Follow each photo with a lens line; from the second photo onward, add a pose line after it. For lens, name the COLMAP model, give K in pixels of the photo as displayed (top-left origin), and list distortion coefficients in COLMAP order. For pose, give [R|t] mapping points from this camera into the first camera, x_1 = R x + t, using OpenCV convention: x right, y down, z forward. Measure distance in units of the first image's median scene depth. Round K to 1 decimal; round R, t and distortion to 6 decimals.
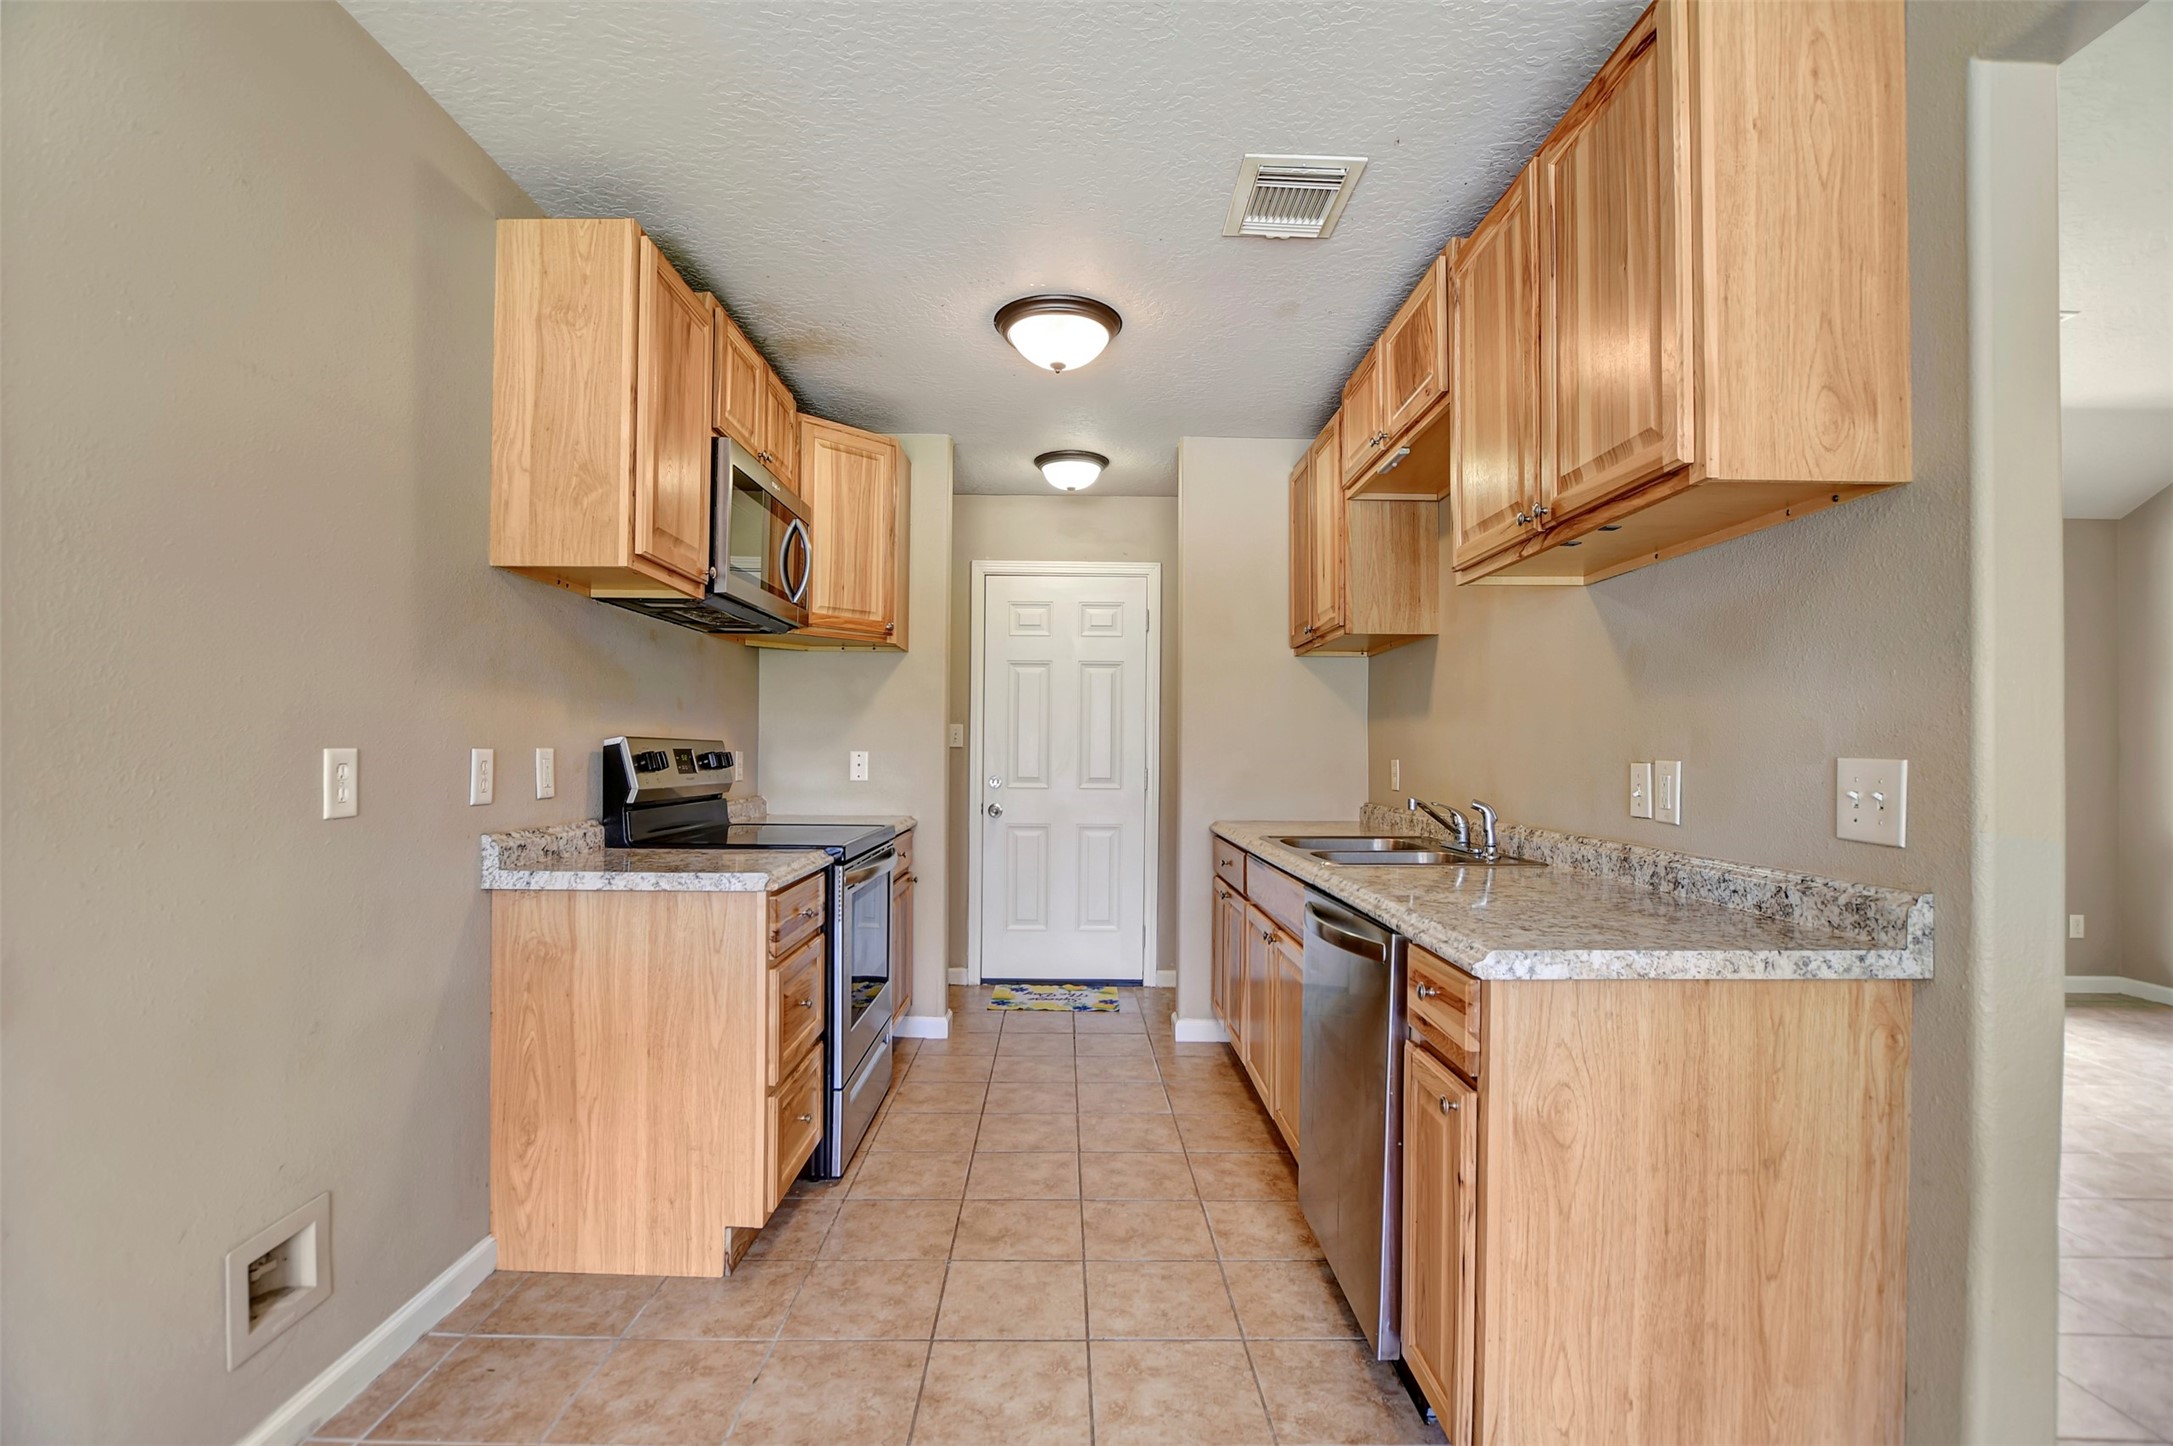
lens RADIAL K [[966.4, 0, 1080.1], [0, 966.4, 758.1], [0, 0, 1]] dist [-0.019516, 0.000202]
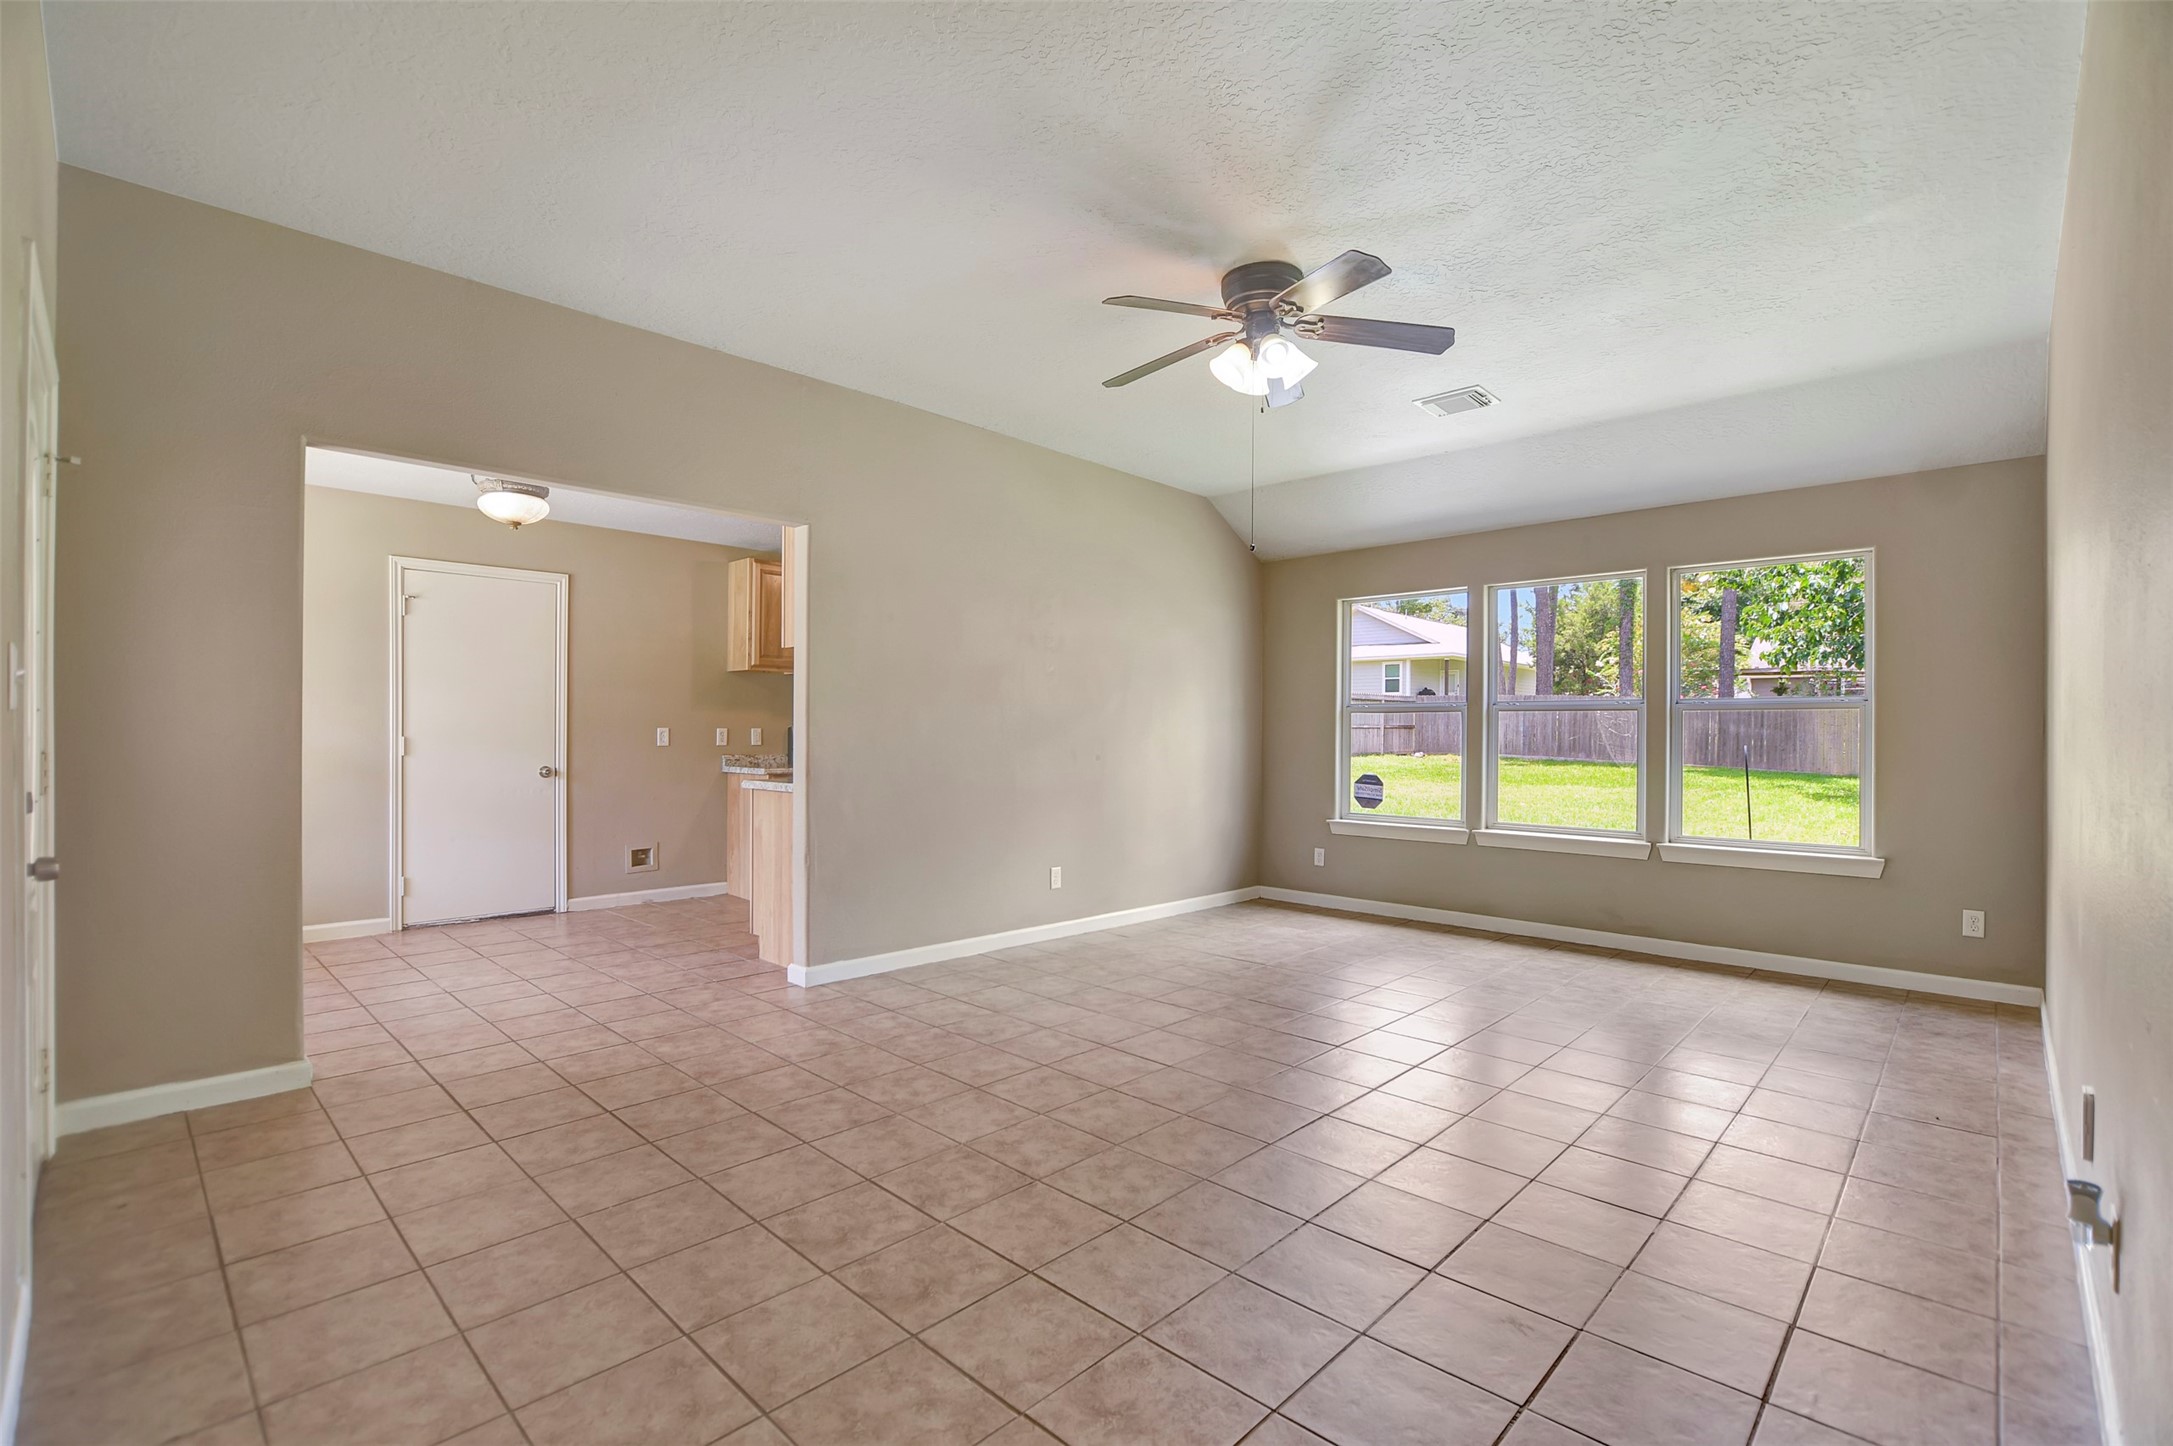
lens RADIAL K [[951.7, 0, 1097.1], [0, 951.7, 729.6], [0, 0, 1]] dist [-0.029427, 0.000060]
pose [[0.727500, -0.004511, -0.686093, 2.444035], [-0.007369, 0.999869, -0.014388, 0.030834], [0.686069, 0.015523, 0.727371, -0.452550]]
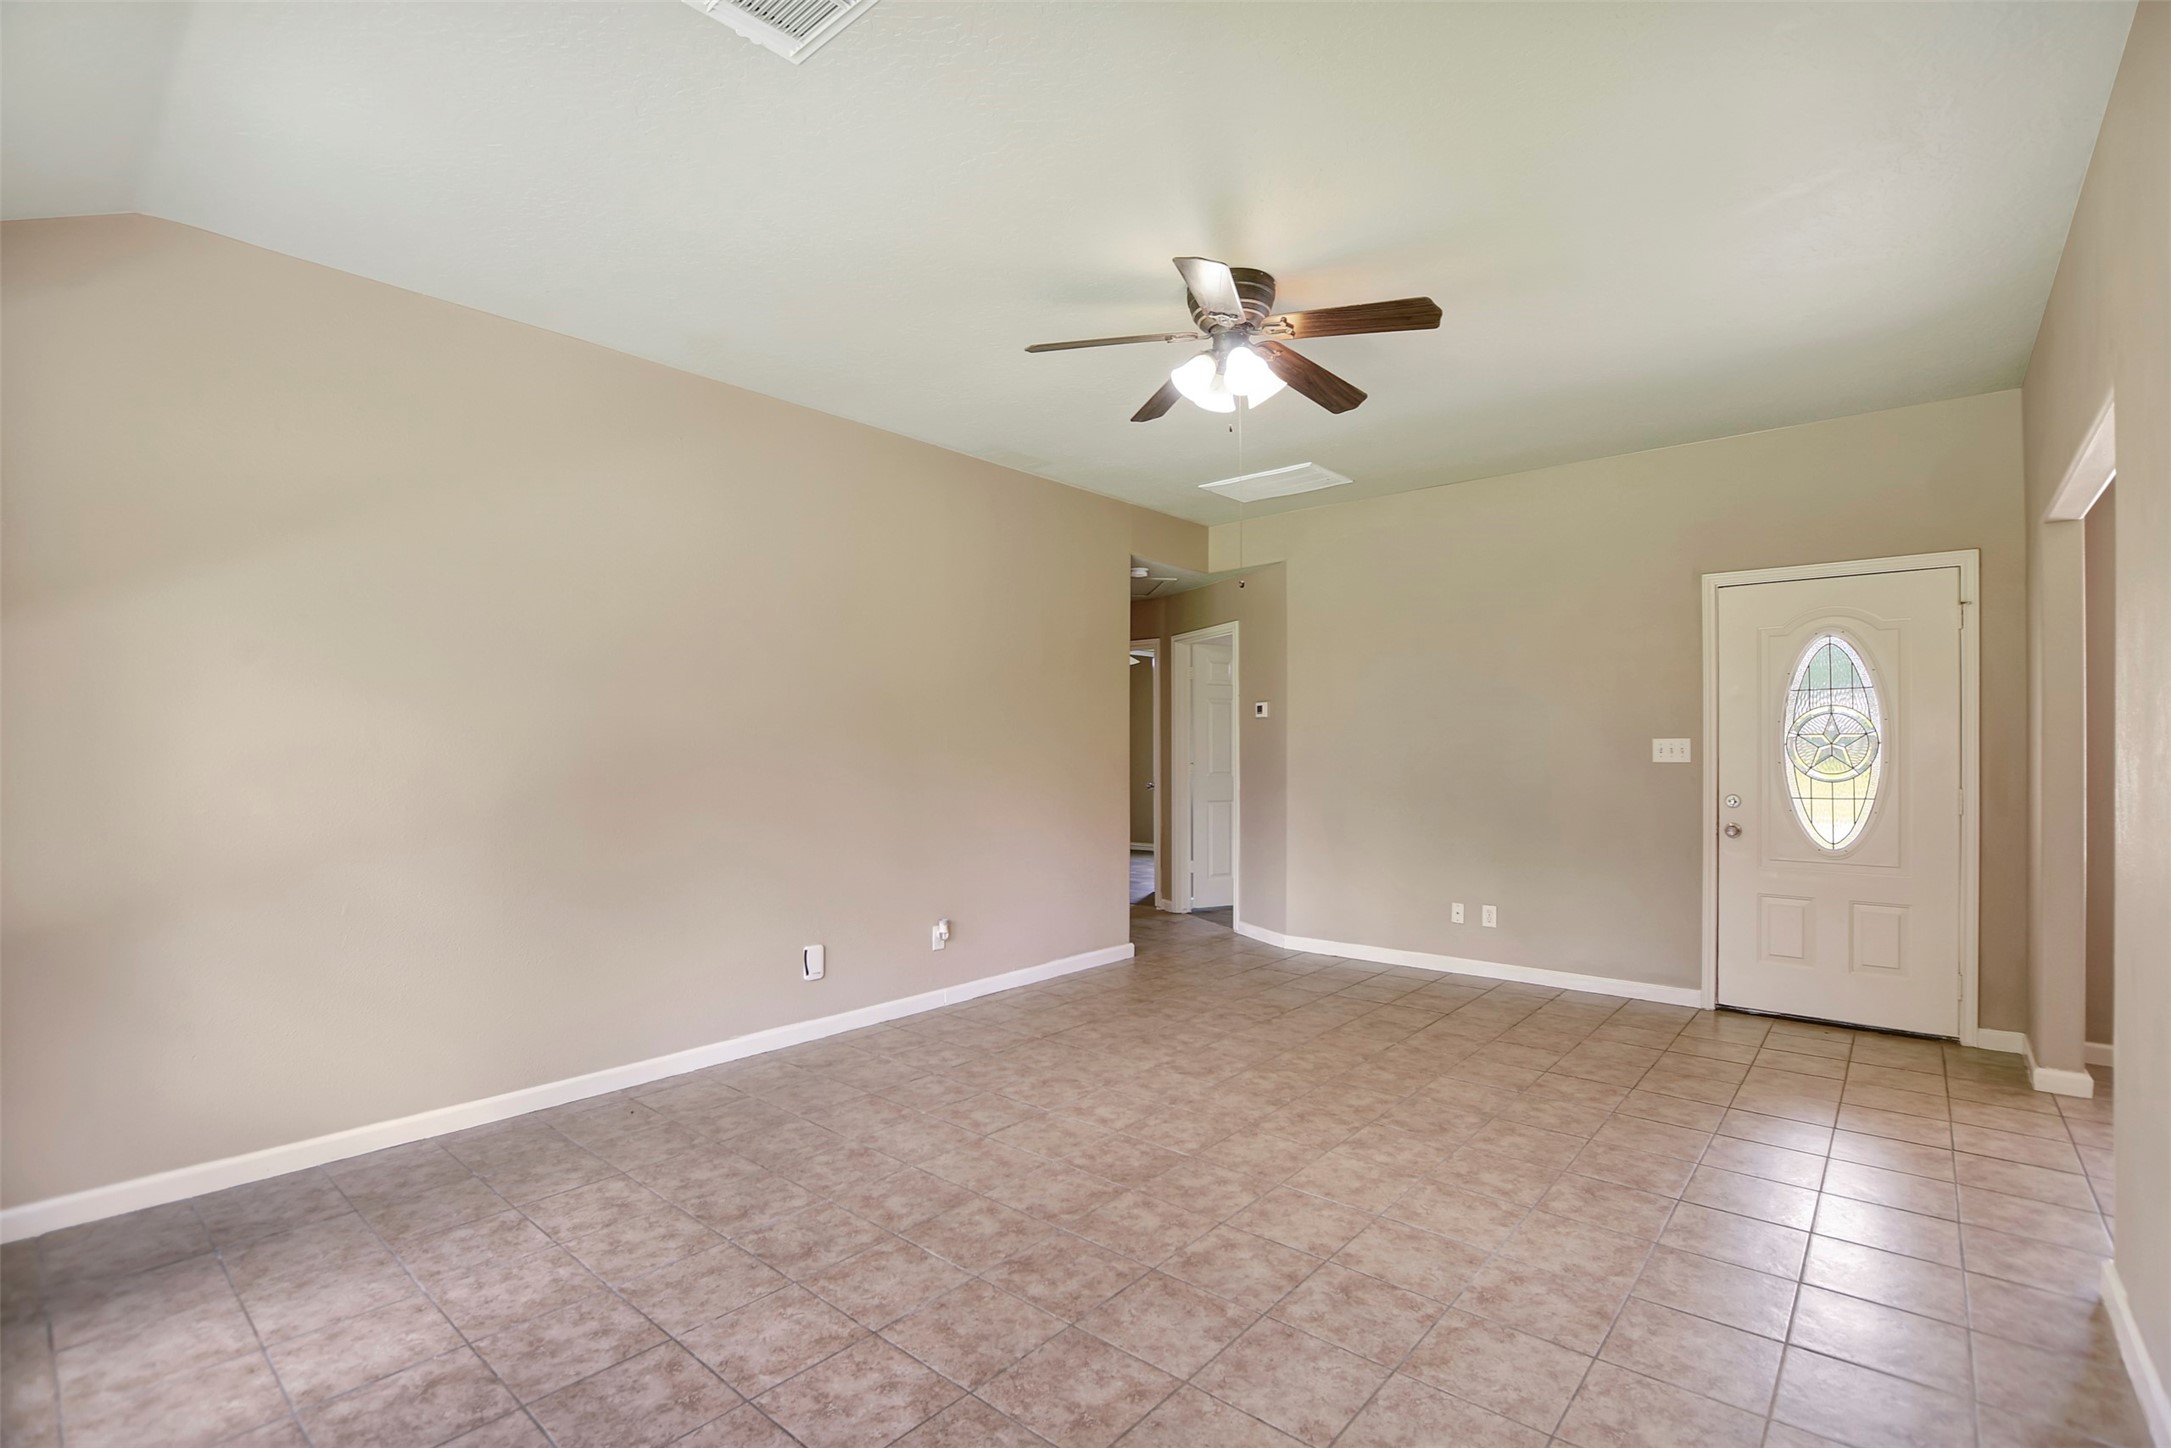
lens RADIAL K [[965.5, 0, 1079.1], [0, 965.5, 759.0], [0, 0, 1]] dist [-0.019516, 0.000202]
pose [[-0.755395, -0.011219, 0.655174, 0.815109], [-0.000658, 0.999866, 0.016364, -0.043276], [-0.655270, 0.011930, -0.755301, 2.078238]]
